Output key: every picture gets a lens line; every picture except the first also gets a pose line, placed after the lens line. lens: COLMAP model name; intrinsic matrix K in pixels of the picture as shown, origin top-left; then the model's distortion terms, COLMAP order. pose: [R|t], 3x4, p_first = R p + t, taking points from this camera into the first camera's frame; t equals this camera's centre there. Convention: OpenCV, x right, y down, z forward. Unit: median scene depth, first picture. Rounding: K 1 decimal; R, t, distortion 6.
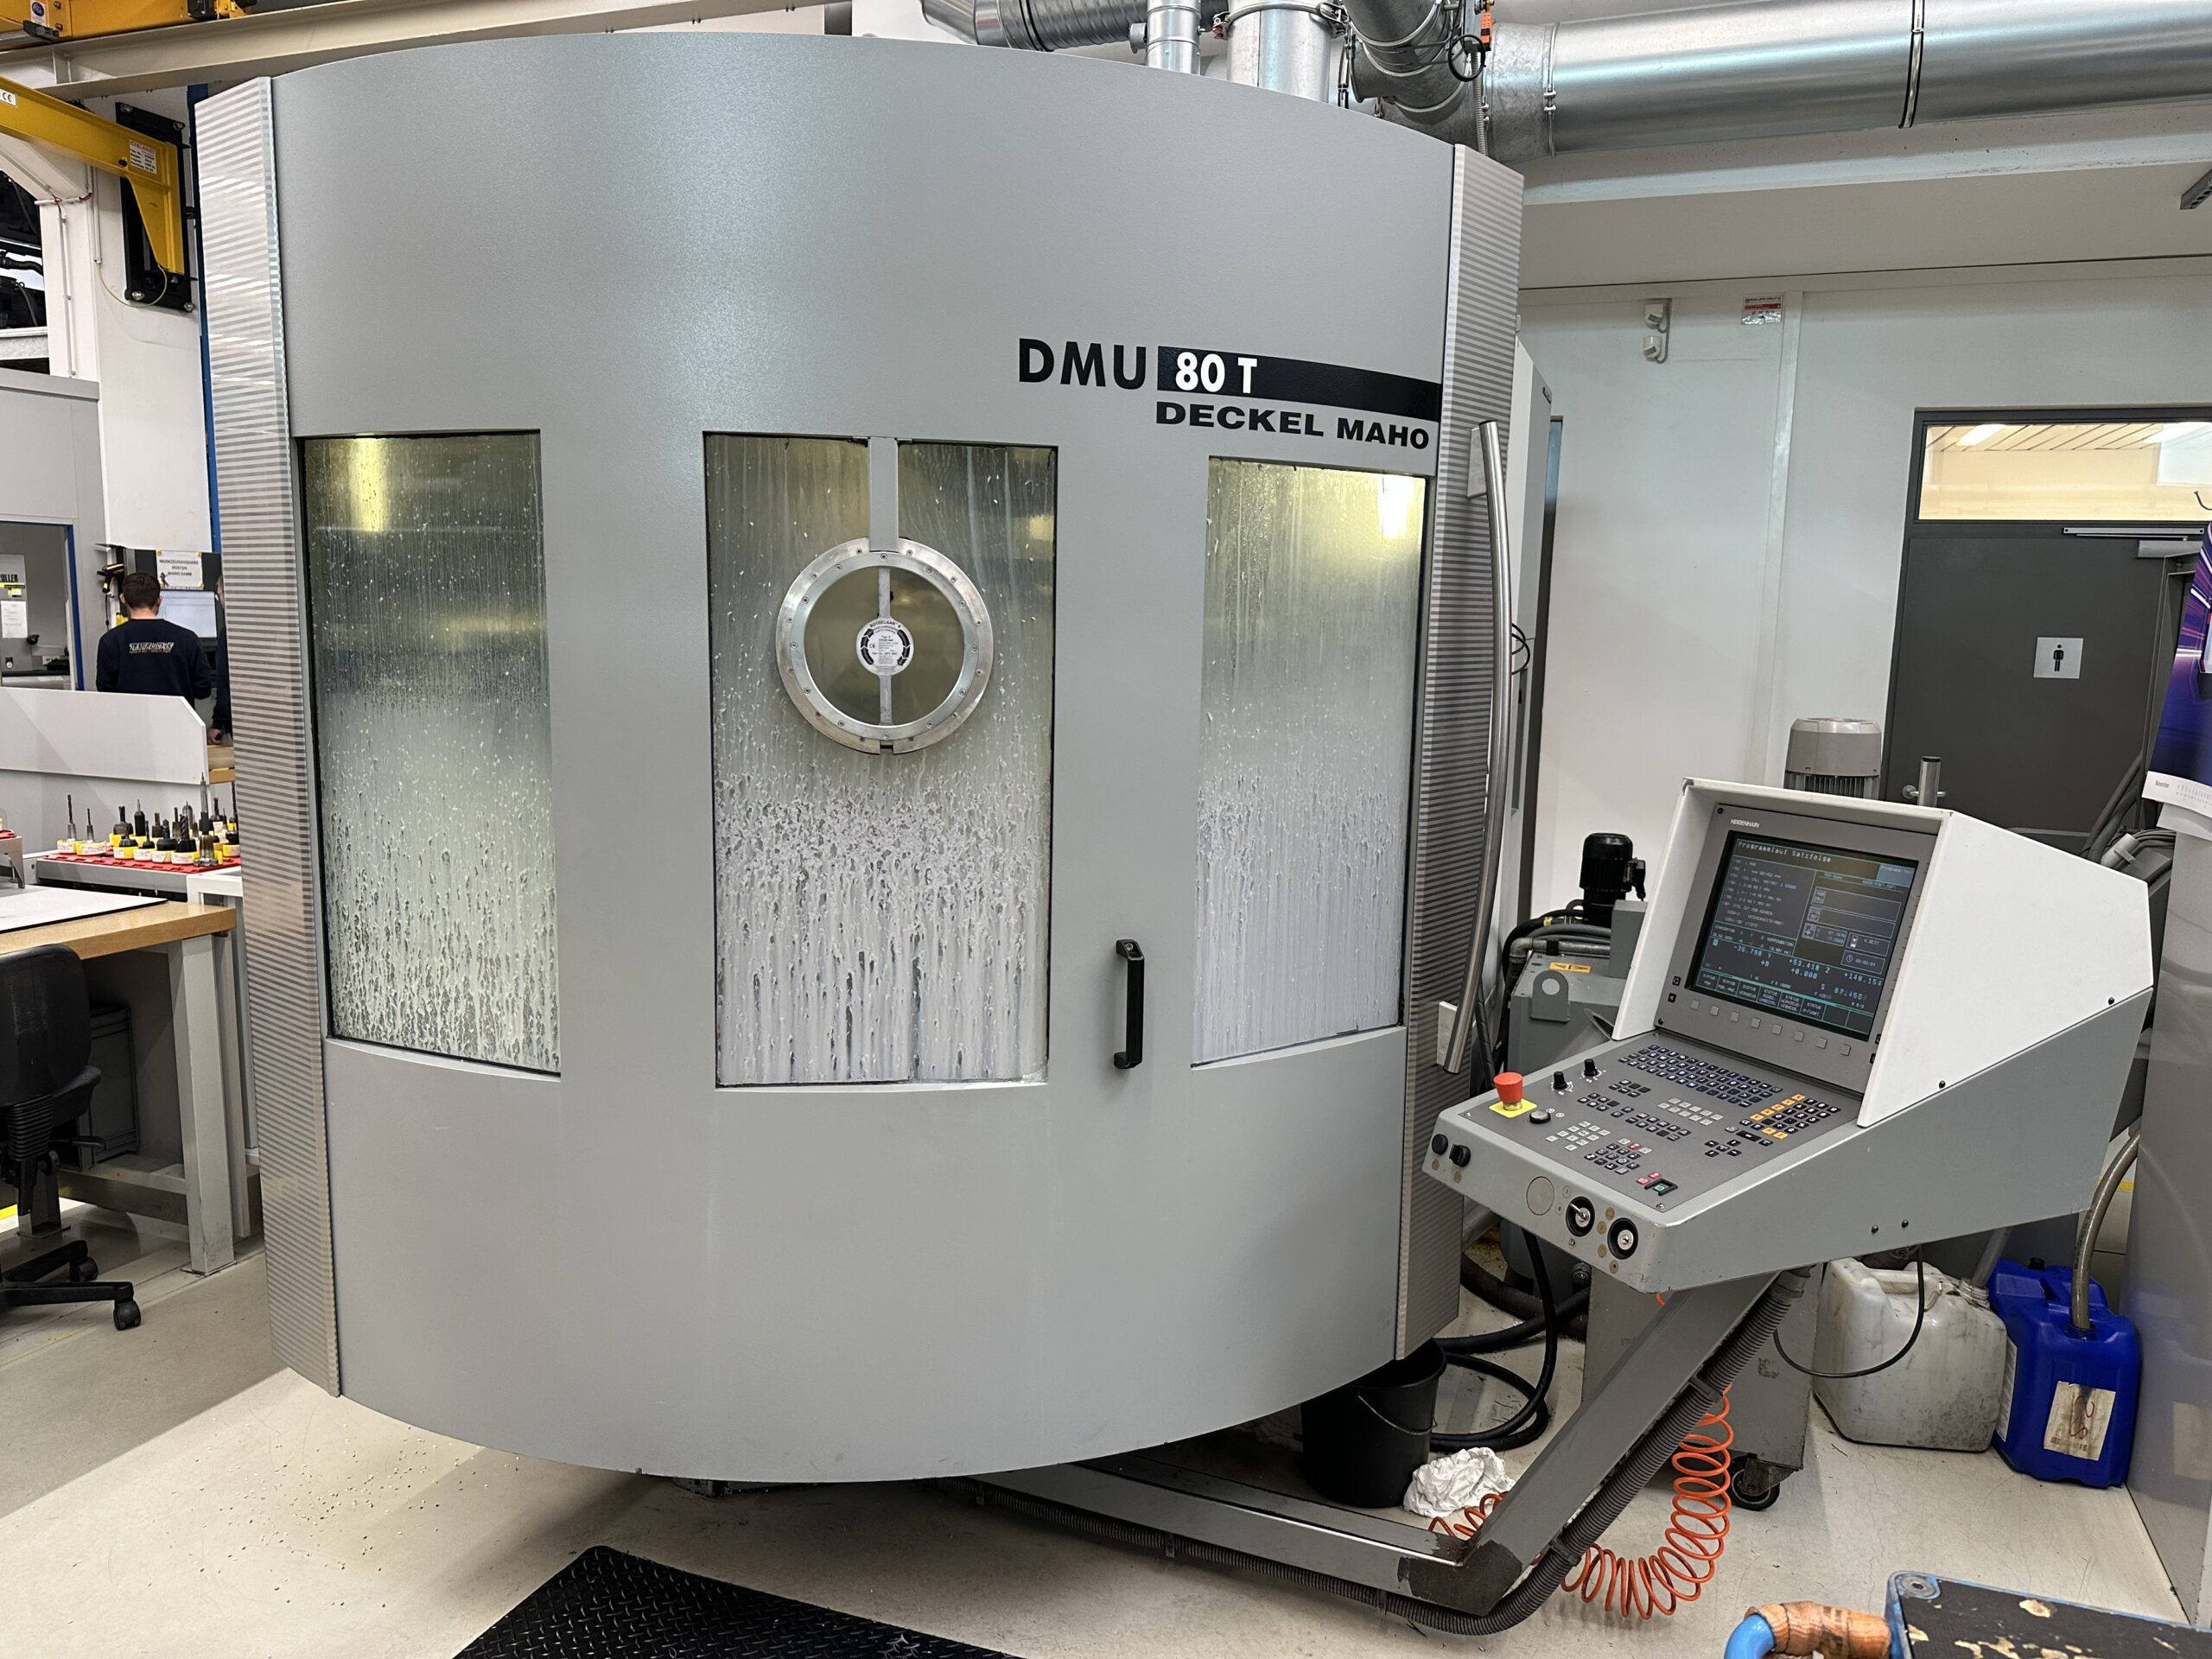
lens RADIAL K [[1620.2, 0, 1106.0], [0, 1620.2, 829.5], [0, 0, 1]] dist [0.000010, 0.000806]
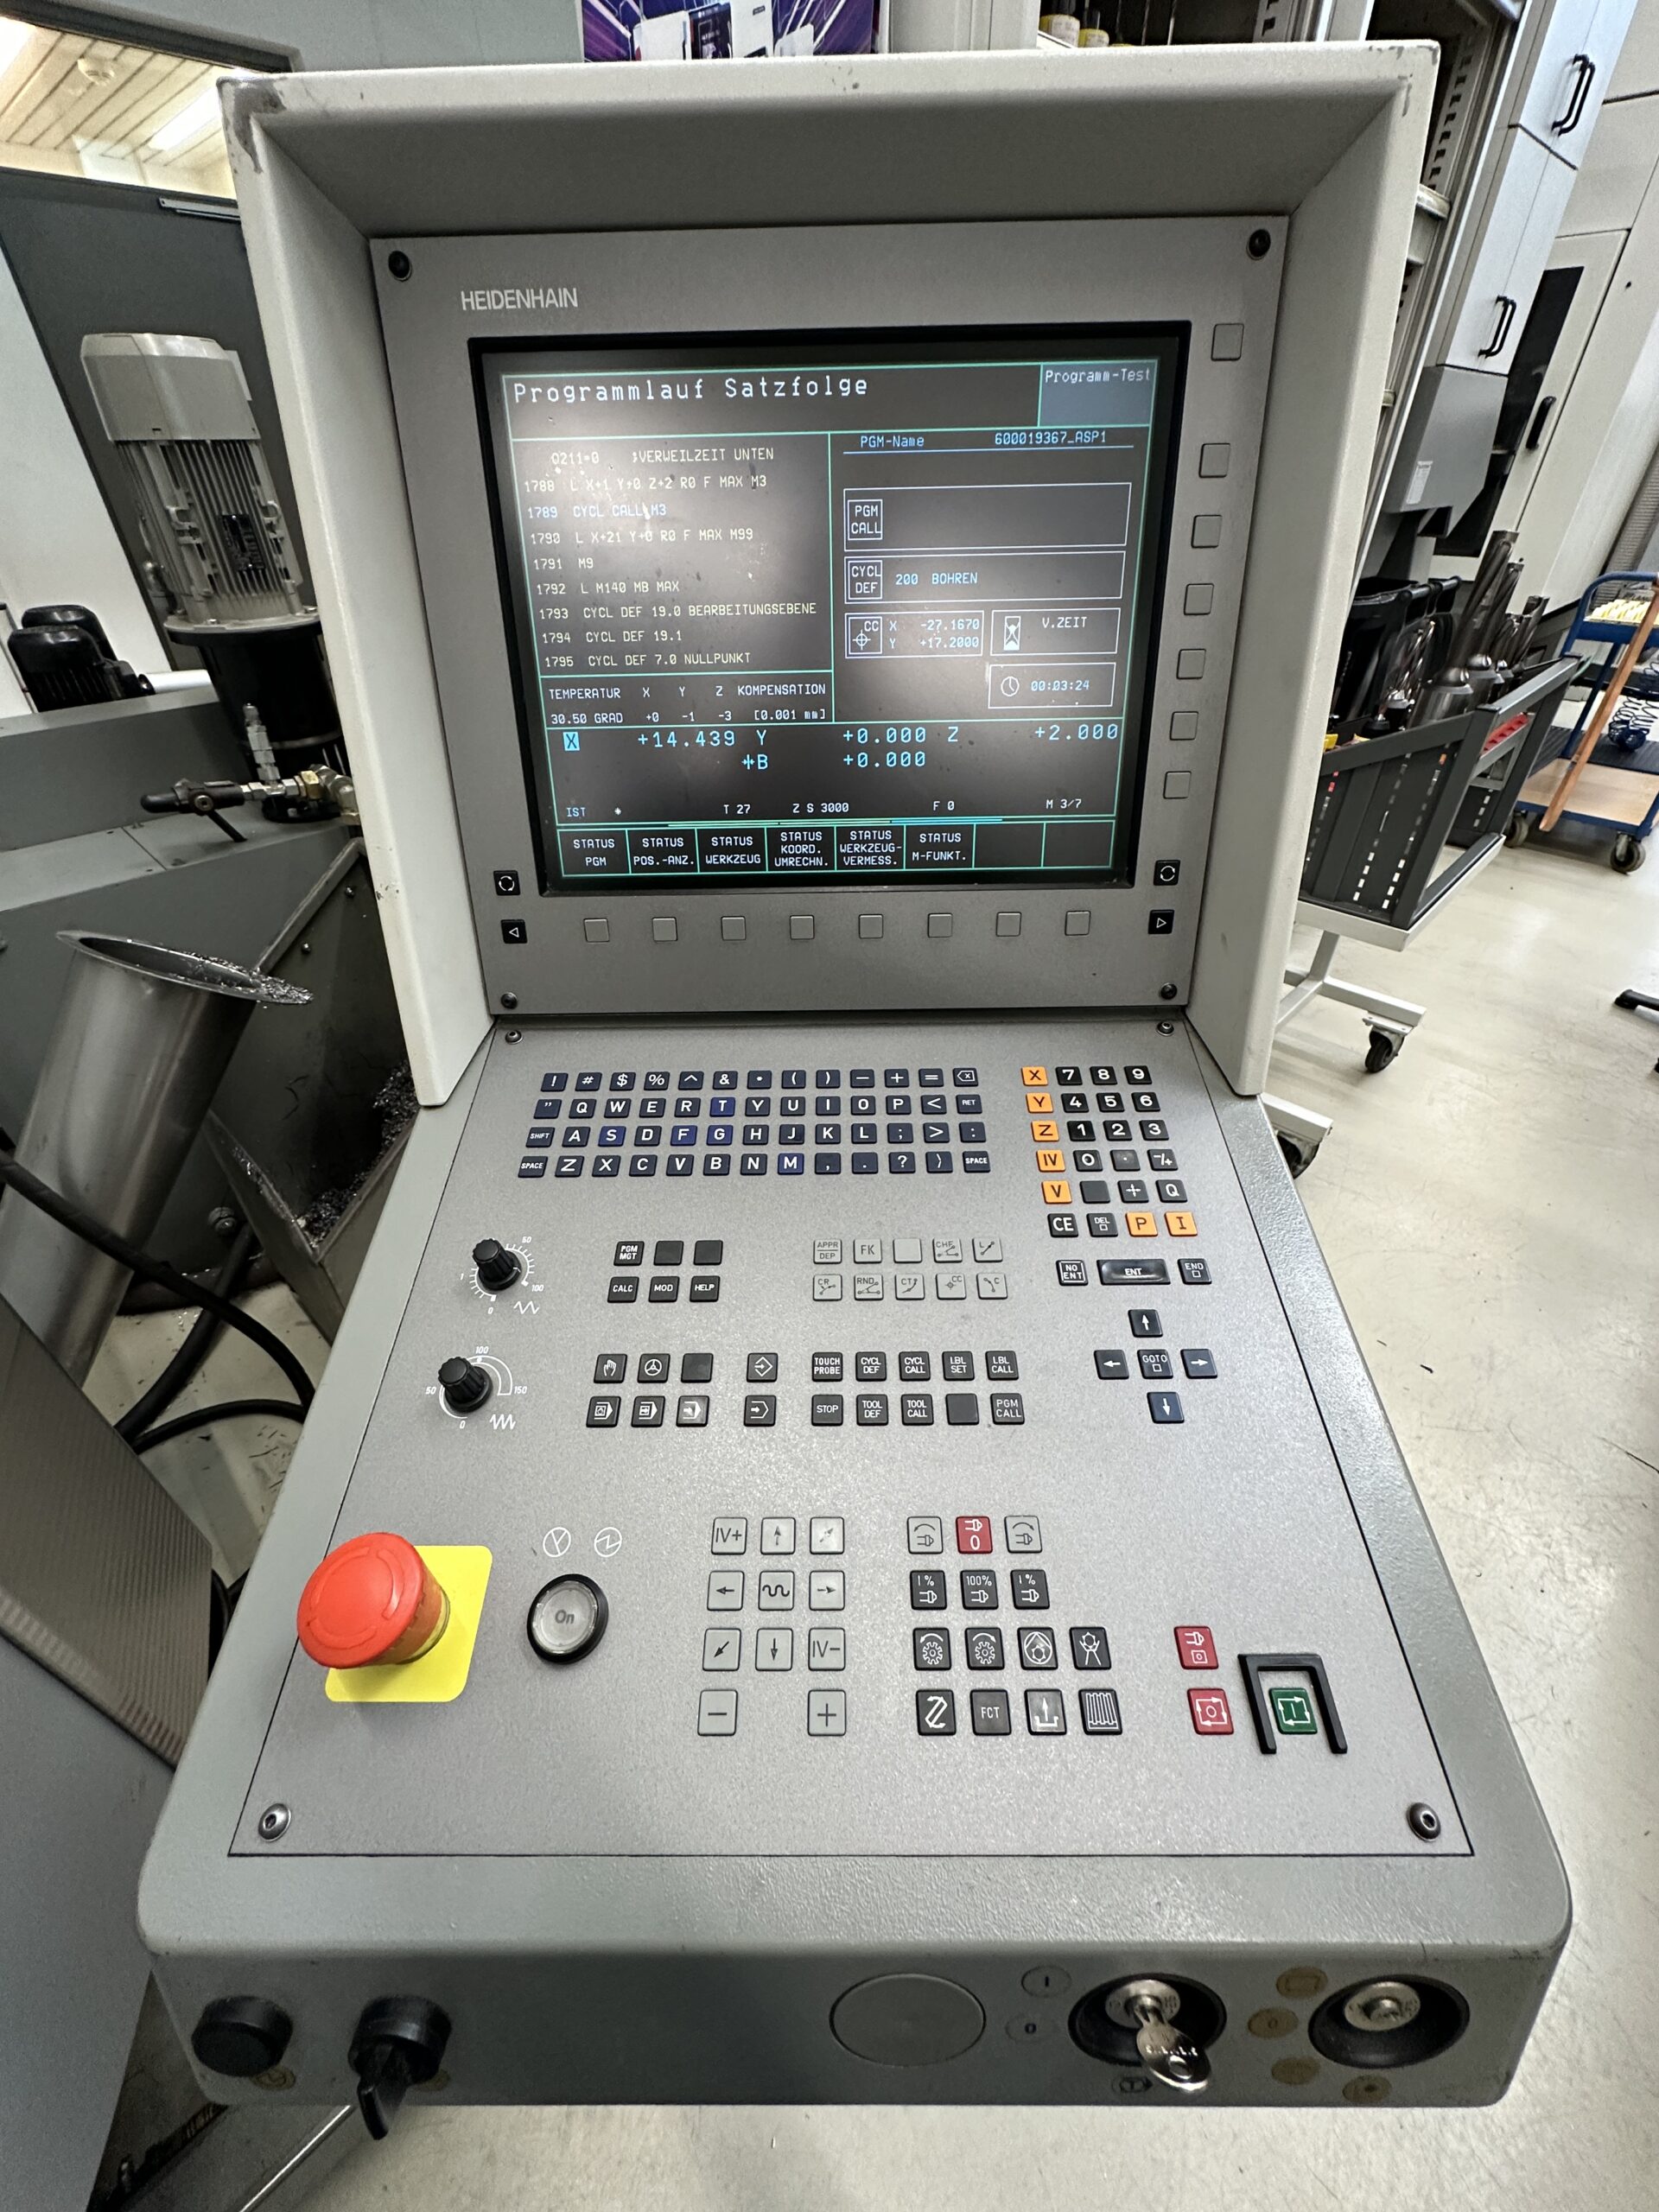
lens RADIAL K [[888.3, 0, 829.5], [0, 888.3, 1106.0], [0, 0, 1]] dist [-0.002873, 0.000149]
pose [[0.423016, -0.562432, 0.710442, 0.214671], [0.145034, 0.815964, 0.559613, 0.033792], [-0.894440, -0.133687, 0.426738, 0.846148]]
